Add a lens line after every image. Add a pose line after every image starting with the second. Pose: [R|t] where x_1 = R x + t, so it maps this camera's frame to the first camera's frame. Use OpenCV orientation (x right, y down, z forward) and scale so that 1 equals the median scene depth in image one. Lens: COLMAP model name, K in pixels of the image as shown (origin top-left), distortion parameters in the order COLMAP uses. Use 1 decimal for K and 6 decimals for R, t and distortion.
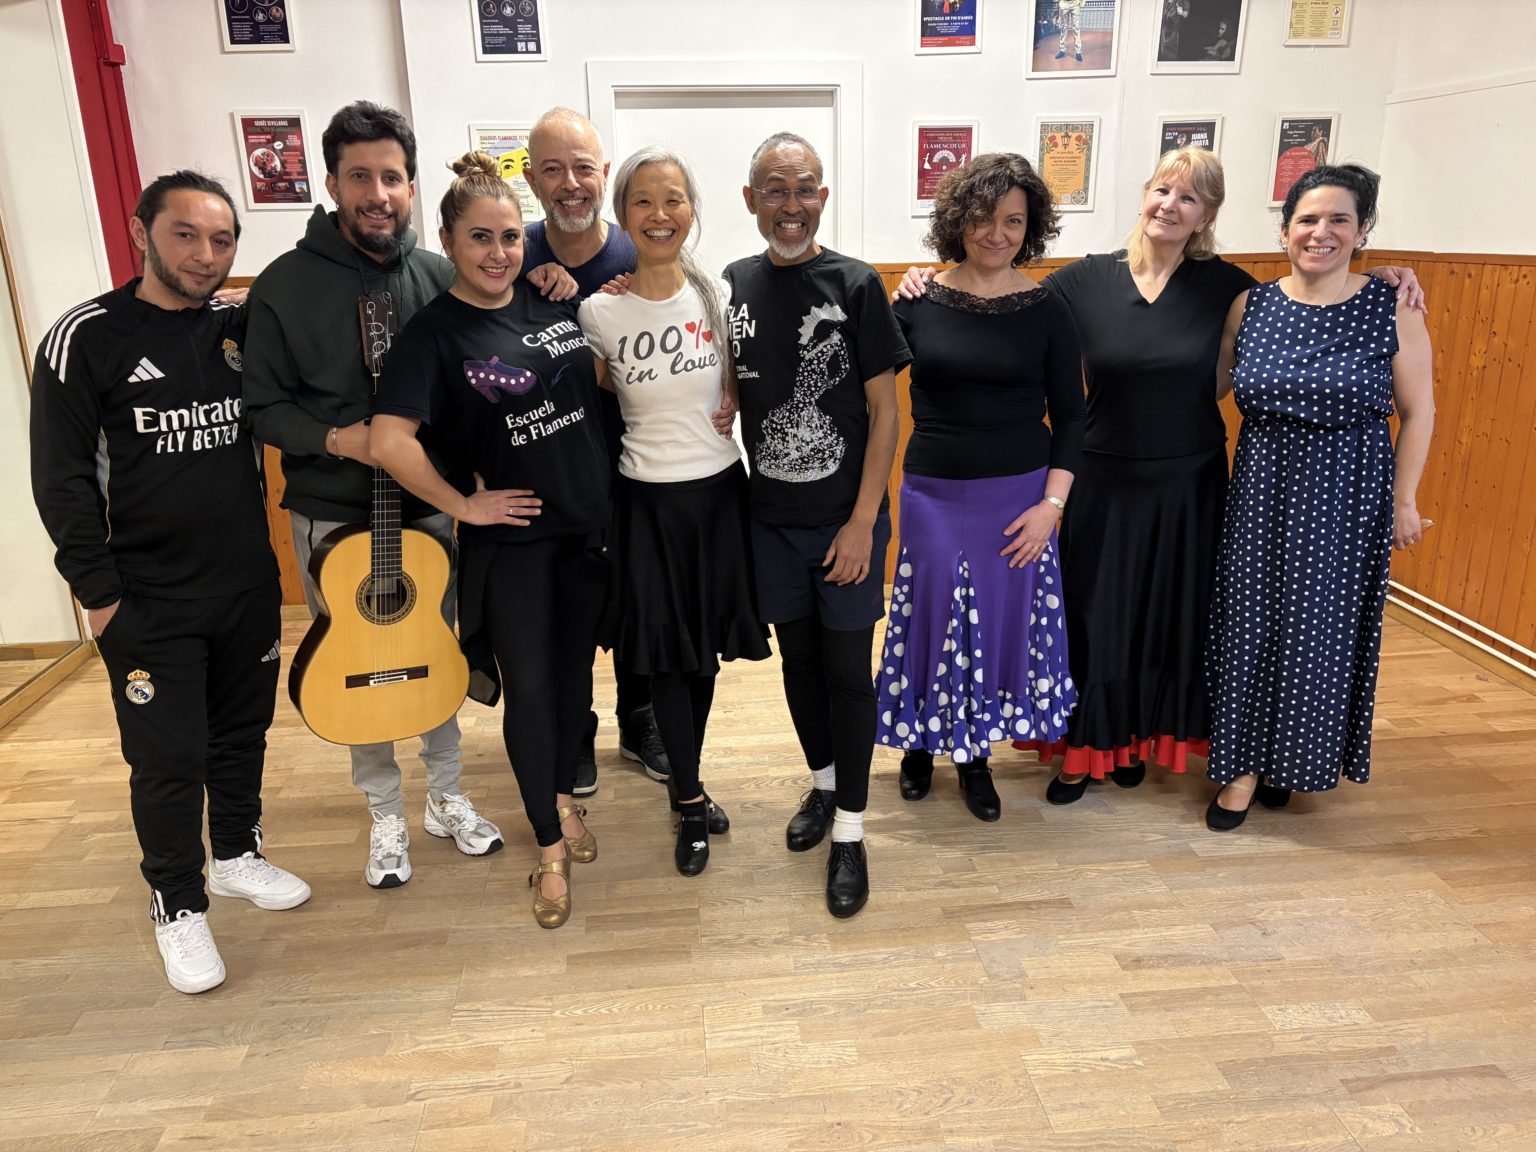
lens RADIAL K [[1159.5, 0, 763.6], [0, 1159.5, 576.0], [0, 0, 1]] dist [0.066567, -0.067825]
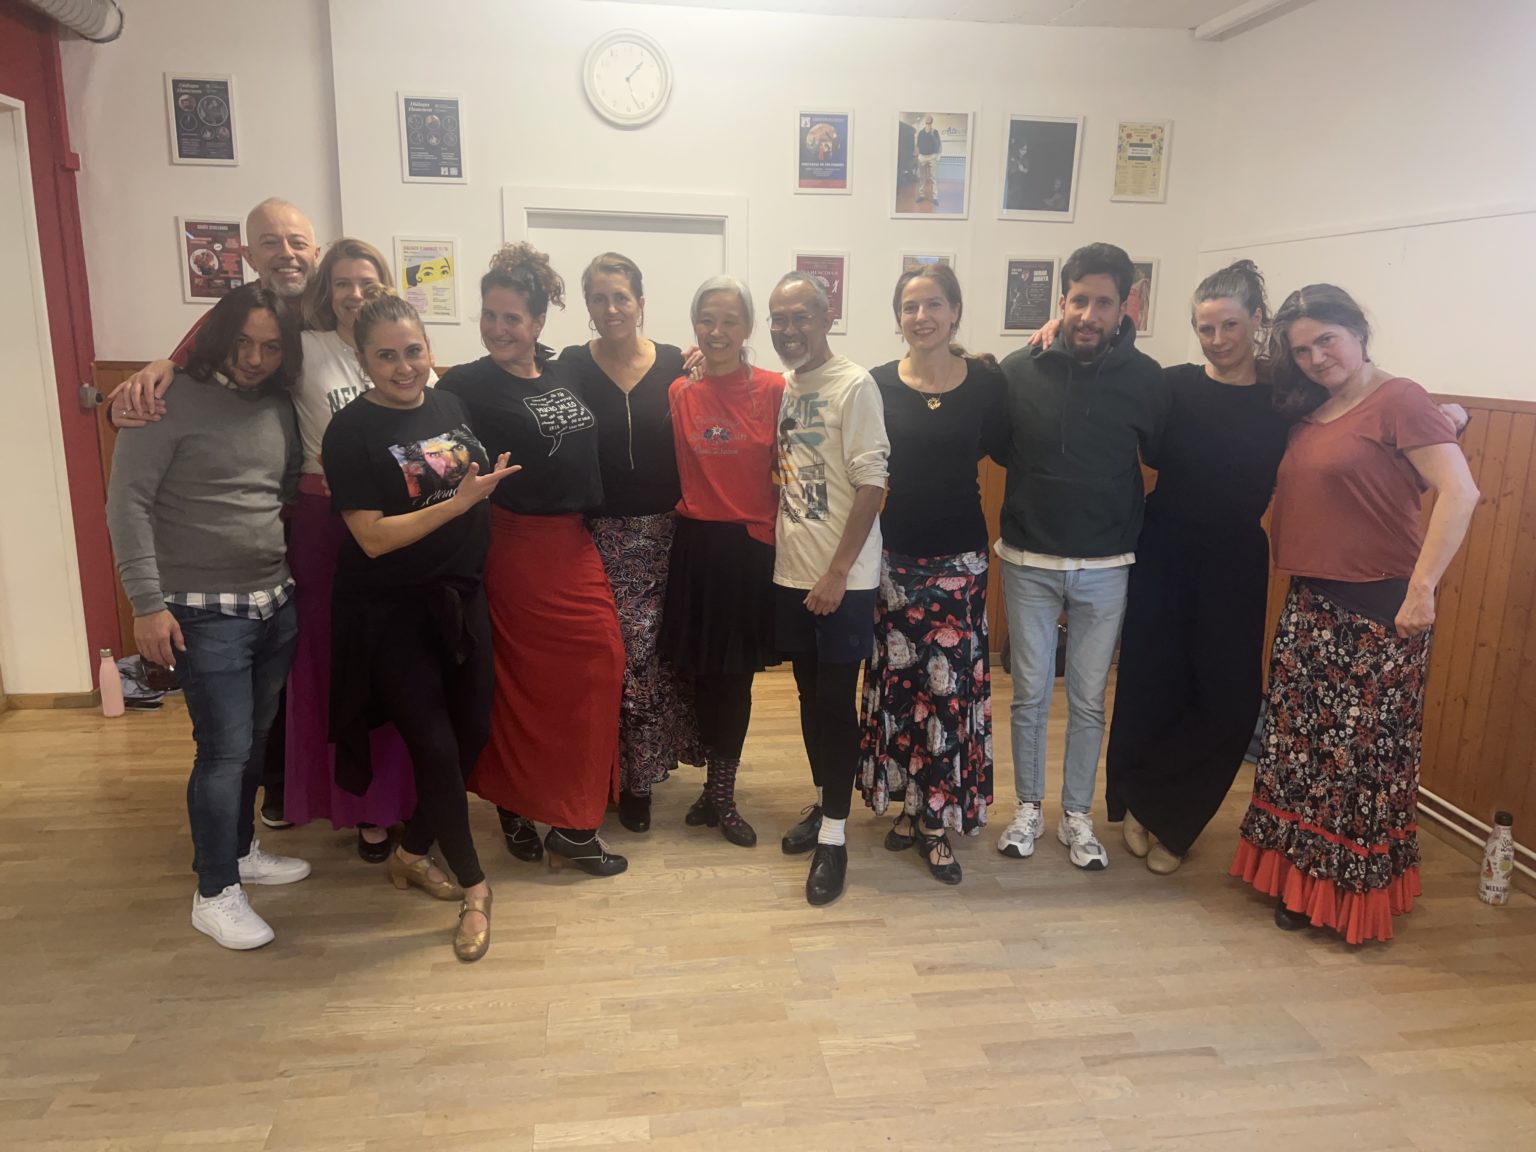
lens RADIAL K [[1154.4, 0, 768.7], [0, 1154.4, 579.1], [0, 0, 1]] dist [0.053488, -0.055922]
pose [[0.998009, 0.024791, 0.057990, 0.083293], [-0.019916, 0.996335, -0.083184, 0.044731], [-0.059840, 0.081863, 0.994845, -0.167597]]
